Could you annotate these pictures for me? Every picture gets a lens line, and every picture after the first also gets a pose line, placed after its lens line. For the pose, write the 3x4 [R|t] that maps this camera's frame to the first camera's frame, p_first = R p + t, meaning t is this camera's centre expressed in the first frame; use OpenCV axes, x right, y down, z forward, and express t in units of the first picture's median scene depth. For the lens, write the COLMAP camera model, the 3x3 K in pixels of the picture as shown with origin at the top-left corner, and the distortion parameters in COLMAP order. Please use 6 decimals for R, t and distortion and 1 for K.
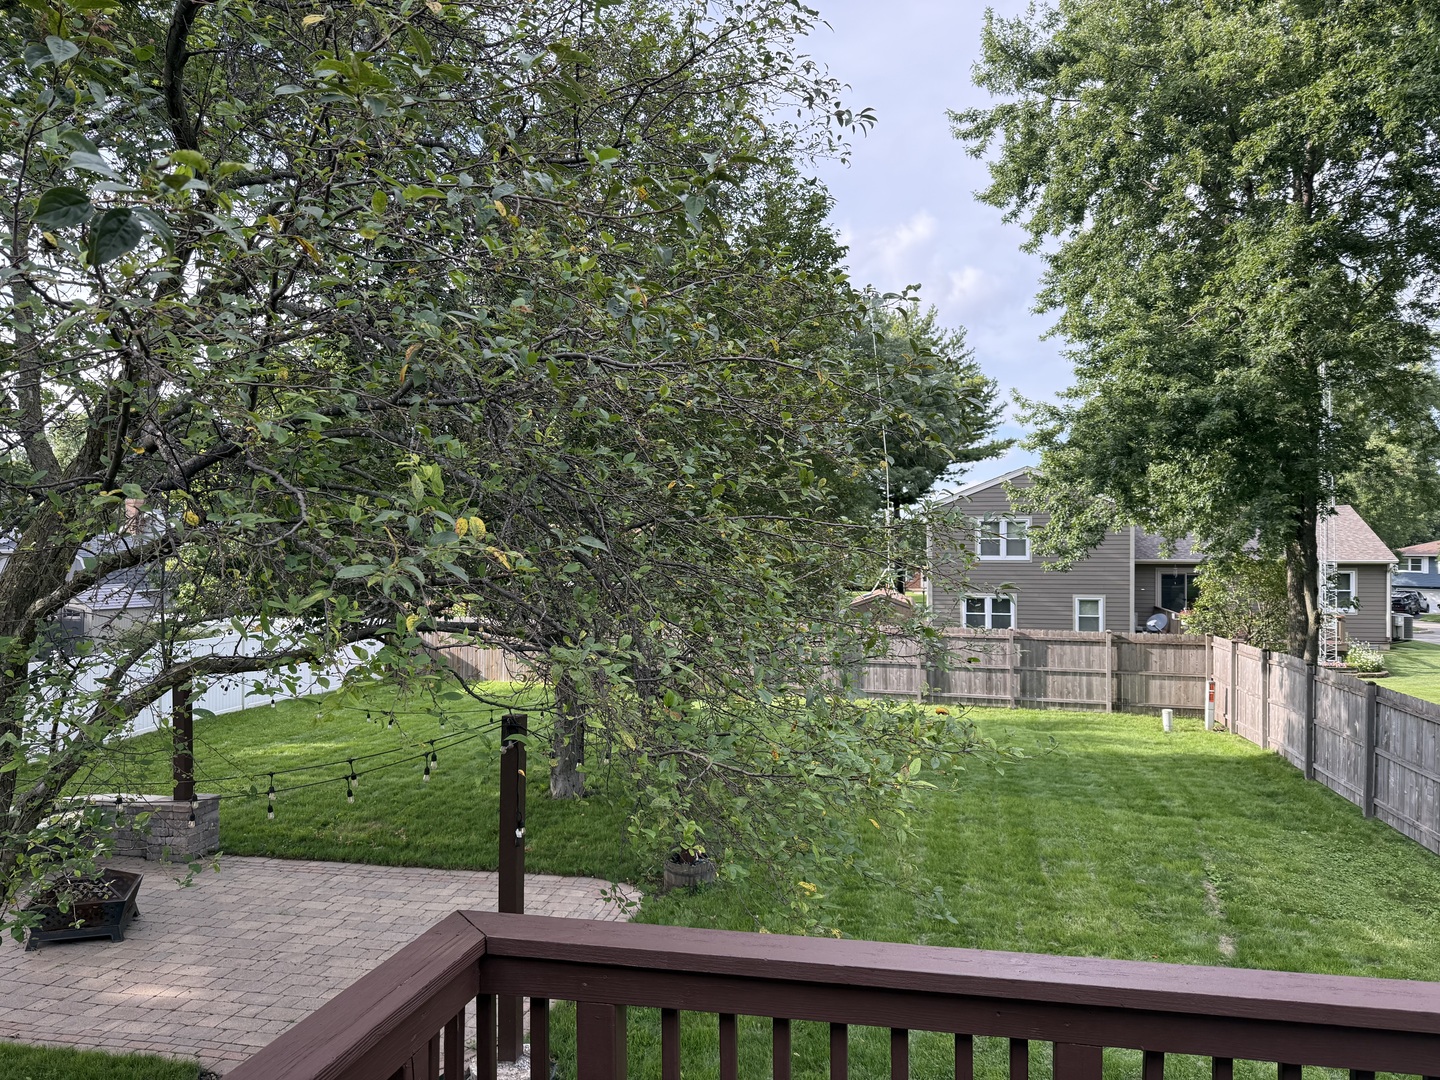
lens RADIAL K [[1006.7, 0, 731.9], [0, 1006.7, 542.8], [0, 0, 1]] dist [0.023815, -0.033038]
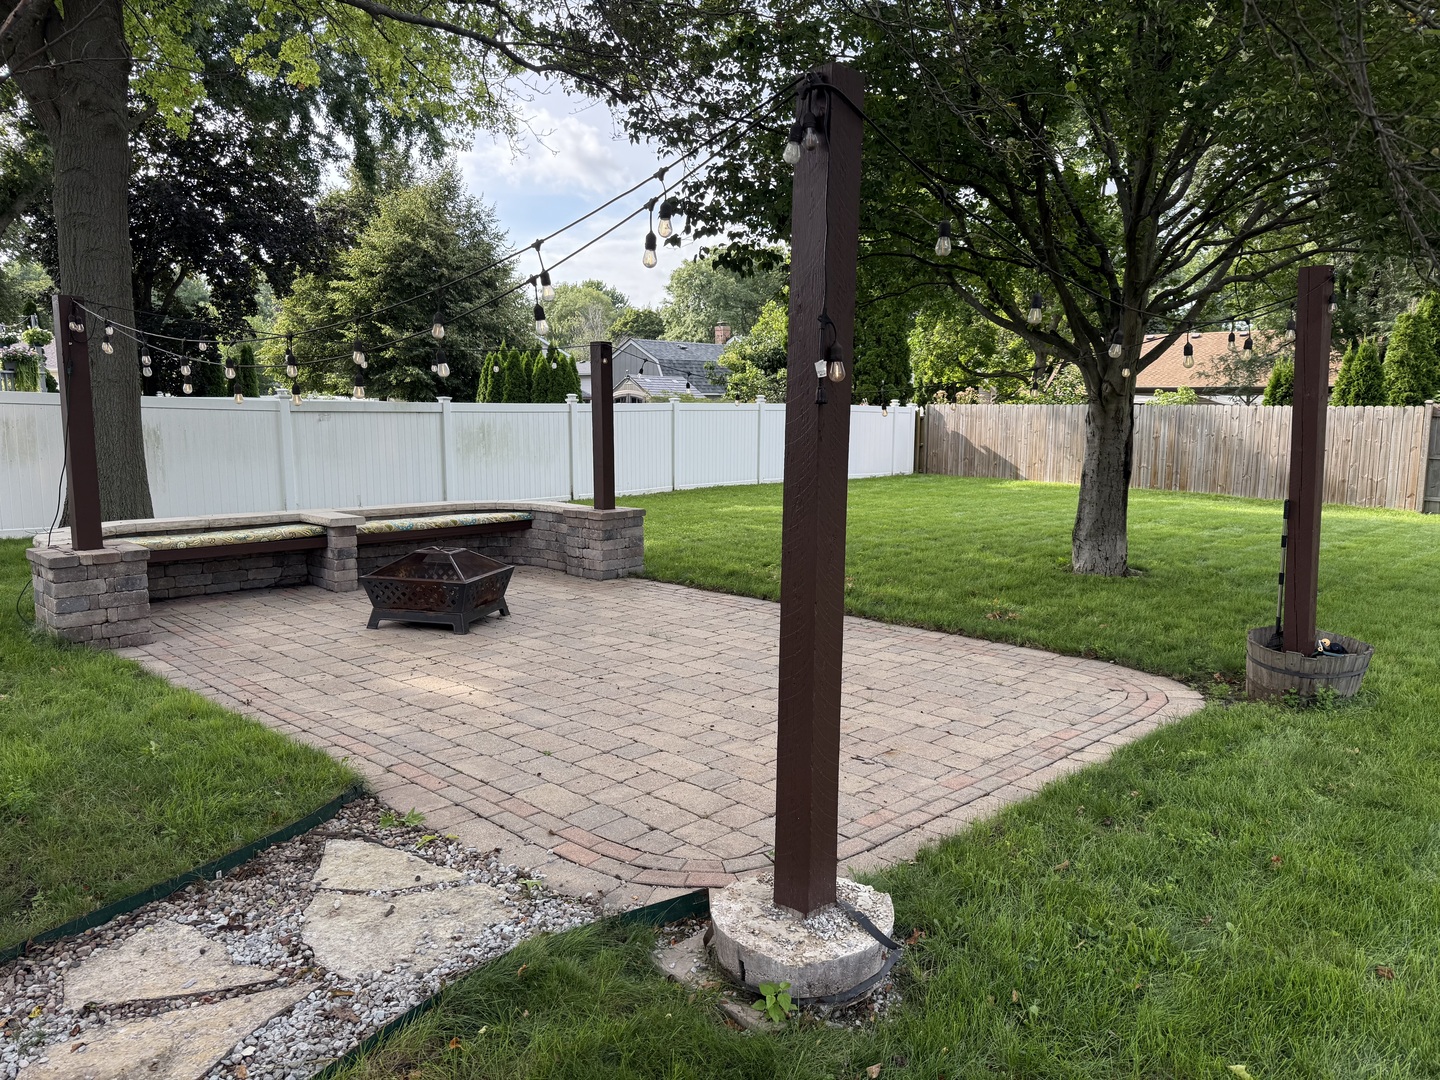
lens RADIAL K [[1006.7, 0, 725.1], [0, 1006.7, 537.7], [0, 0, 1]] dist [0.023815, -0.033038]
pose [[0.843763, 0.075012, -0.531448, -0.025099], [-0.004520, 0.991143, 0.132721, 0.233635], [0.536696, -0.109583, 0.836629, 0.502056]]
